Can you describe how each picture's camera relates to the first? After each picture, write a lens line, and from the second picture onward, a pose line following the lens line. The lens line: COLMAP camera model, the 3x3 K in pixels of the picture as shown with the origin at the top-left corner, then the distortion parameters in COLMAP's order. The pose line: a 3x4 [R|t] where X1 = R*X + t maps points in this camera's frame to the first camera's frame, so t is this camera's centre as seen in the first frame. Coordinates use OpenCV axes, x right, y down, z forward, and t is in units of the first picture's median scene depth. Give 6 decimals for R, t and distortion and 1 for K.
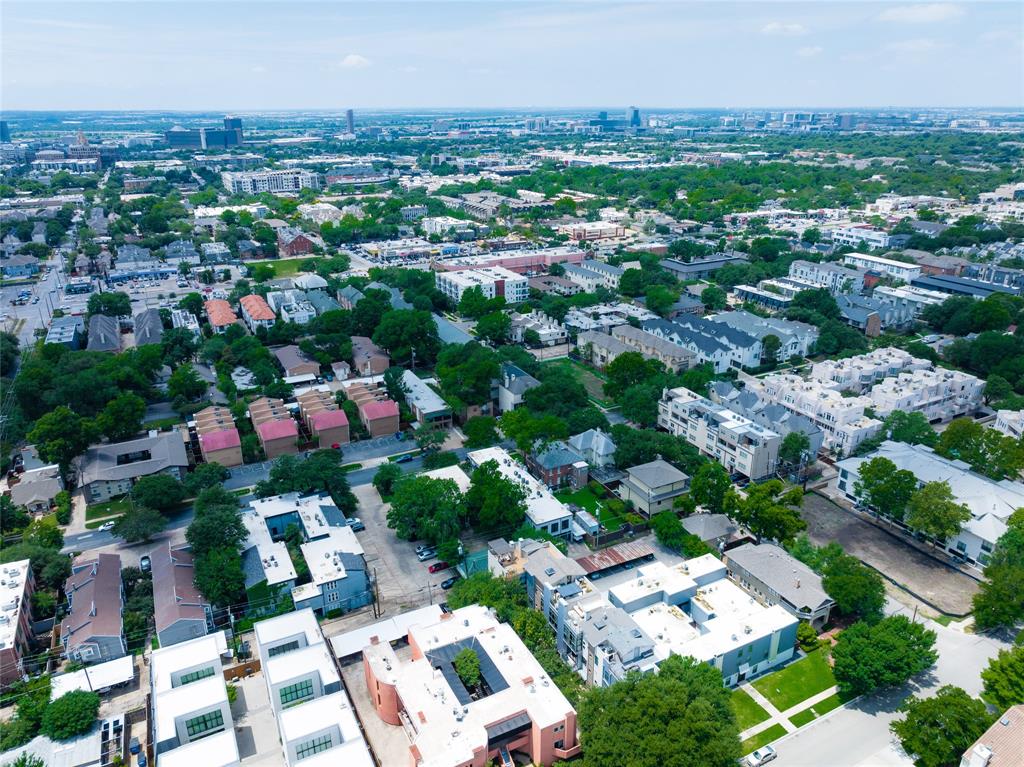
lens RADIAL K [[718.3, 0, 512.0], [0, 718.3, 383.5], [0, 0, 1]] dist [-0.029201, 0.017505]
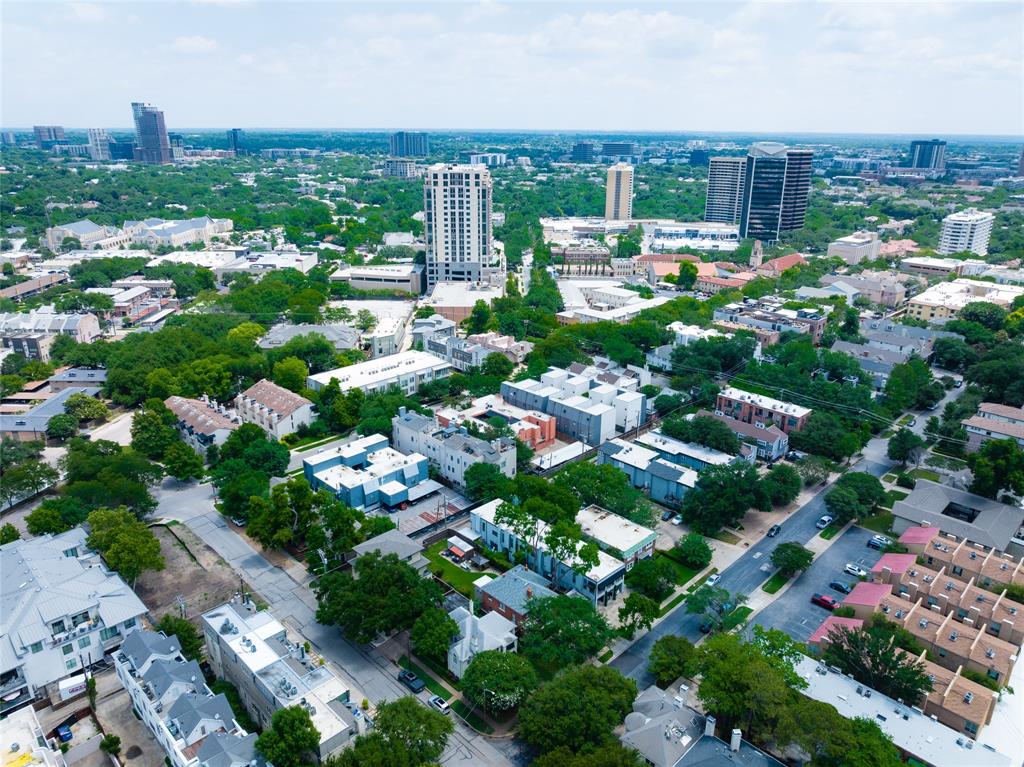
lens RADIAL K [[718.3, 0, 512.0], [0, 718.3, 383.5], [0, 0, 1]] dist [-0.029201, 0.017505]
pose [[-0.954020, 0.100538, -0.282379, 0.165709], [-0.110086, 0.758711, 0.642058, -0.351327], [0.278795, 0.643622, -0.712758, 0.896012]]
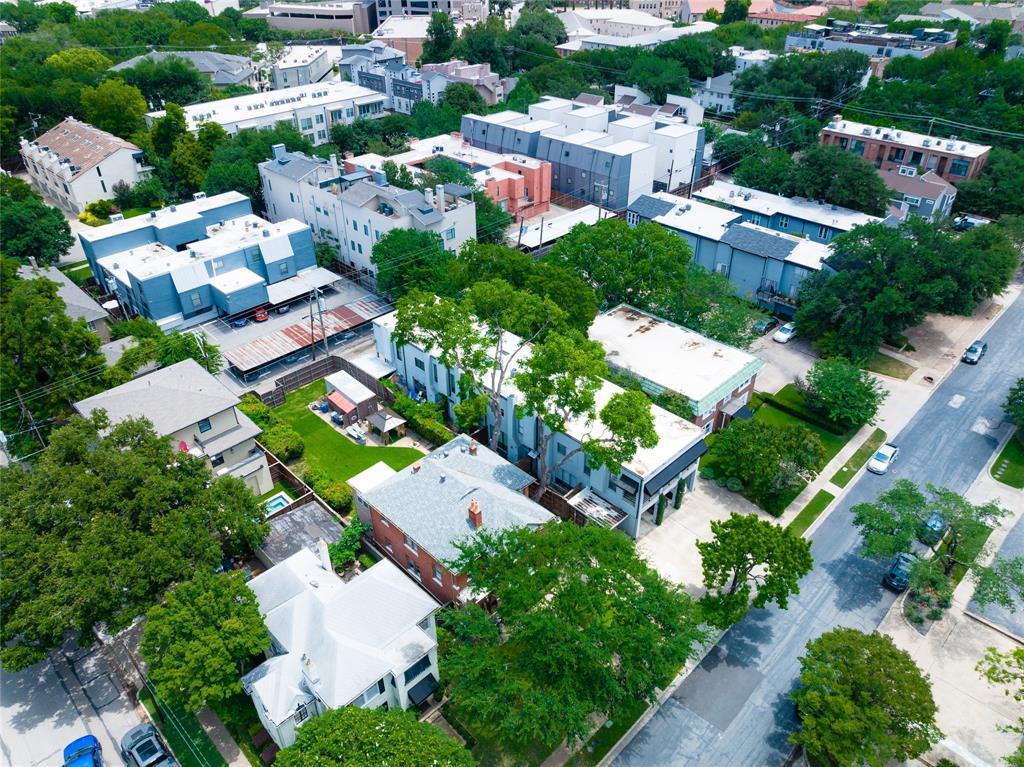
lens RADIAL K [[718.3, 0, 512.0], [0, 718.3, 383.5], [0, 0, 1]] dist [-0.029201, 0.017505]
pose [[-0.952979, 0.178628, -0.244792, 0.066569], [-0.097829, 0.583197, 0.806418, -0.117517], [0.286811, 0.792447, -0.538300, 0.728724]]
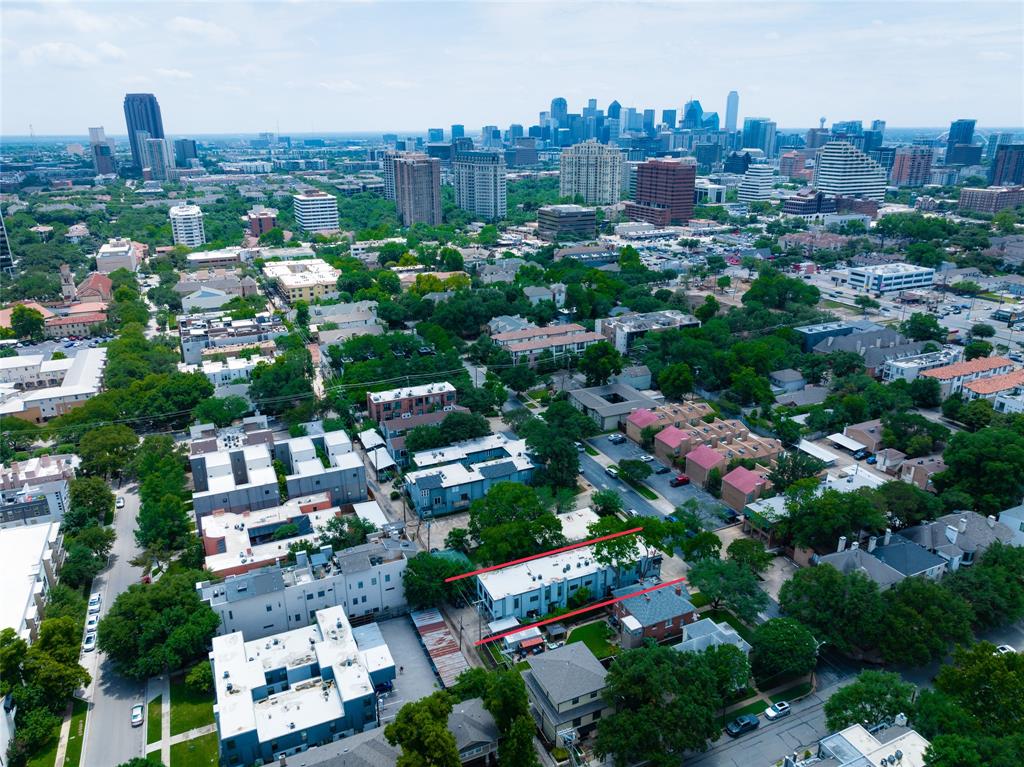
lens RADIAL K [[718.3, 0, 512.0], [0, 718.3, 383.5], [0, 0, 1]] dist [-0.029201, 0.017505]
pose [[-0.051406, 0.341448, -0.938494, 0.434445], [-0.355571, 0.871898, 0.336695, -0.185250], [0.933234, 0.351010, 0.076588, 0.468618]]
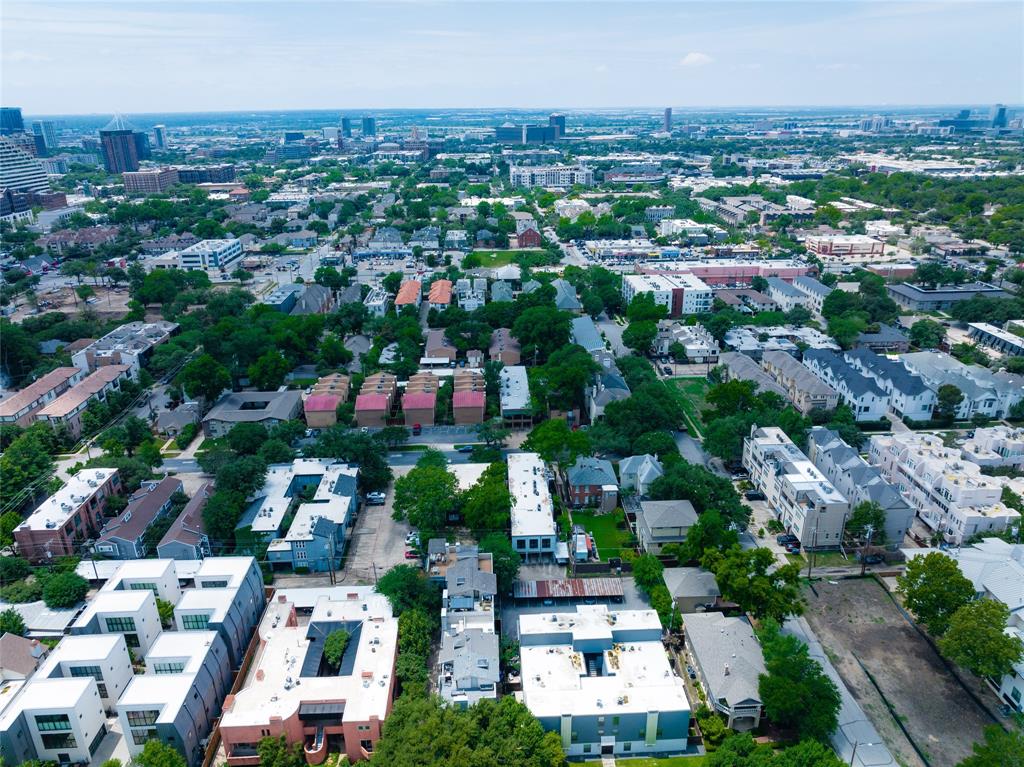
lens RADIAL K [[718.3, 0, 512.0], [0, 718.3, 383.5], [0, 0, 1]] dist [-0.029201, 0.017505]
pose [[0.907692, 0.146036, -0.393406, 0.205497], [-0.145043, 0.988894, 0.032432, -0.021316], [0.393773, 0.027623, 0.918793, 0.051000]]
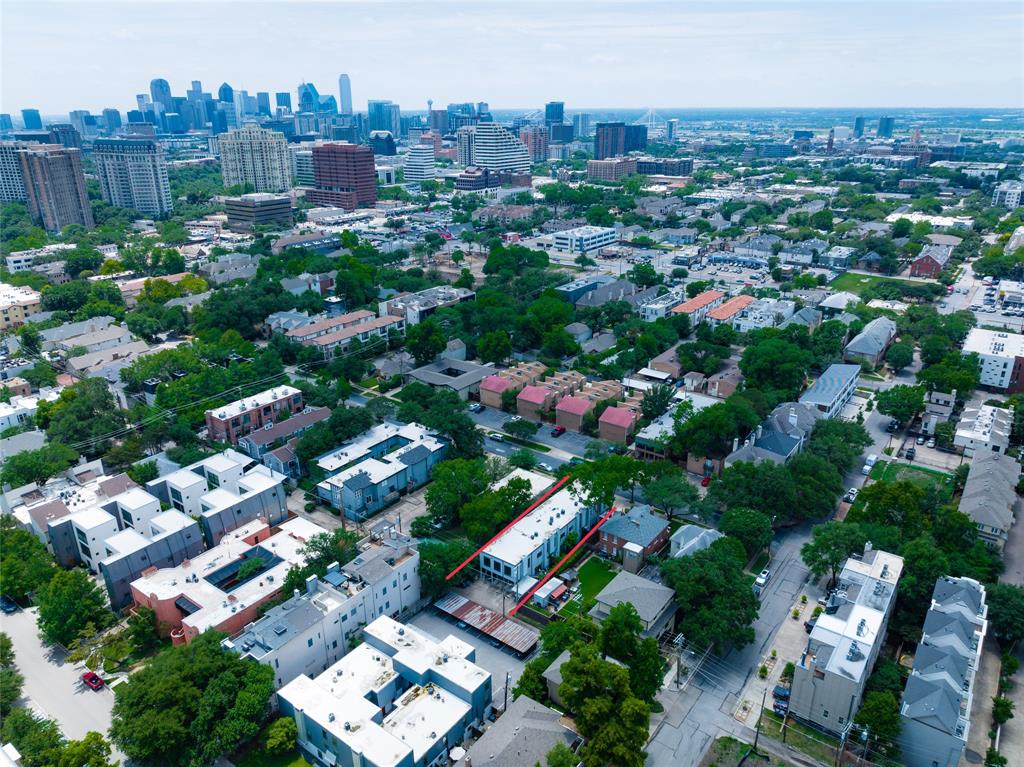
lens RADIAL K [[718.3, 0, 512.0], [0, 718.3, 383.5], [0, 0, 1]] dist [-0.029201, 0.017505]
pose [[0.441207, 0.324601, -0.836643, 0.411611], [-0.321337, 0.927618, 0.190439, -0.107378], [0.837902, 0.184821, 0.513578, 0.268763]]
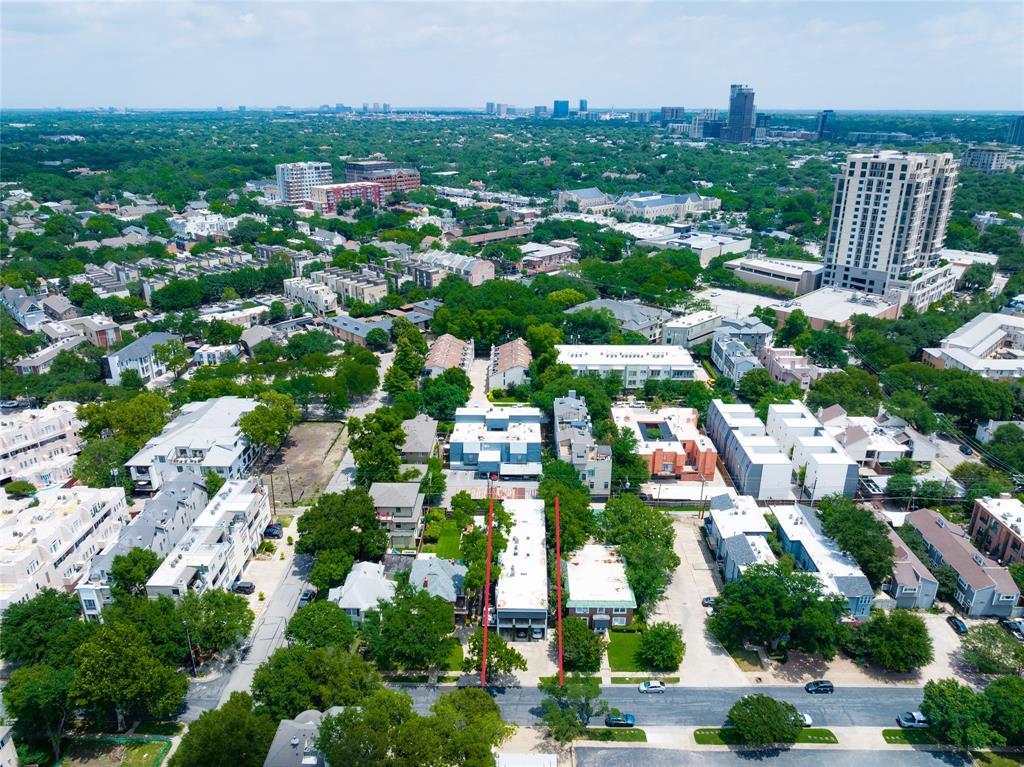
lens RADIAL K [[718.3, 0, 512.0], [0, 718.3, 383.5], [0, 0, 1]] dist [-0.029201, 0.017505]
pose [[-0.879520, -0.166938, 0.445619, -0.195110], [0.177284, 0.754082, 0.632401, -0.324218], [-0.441605, 0.635210, -0.633635, 0.839329]]
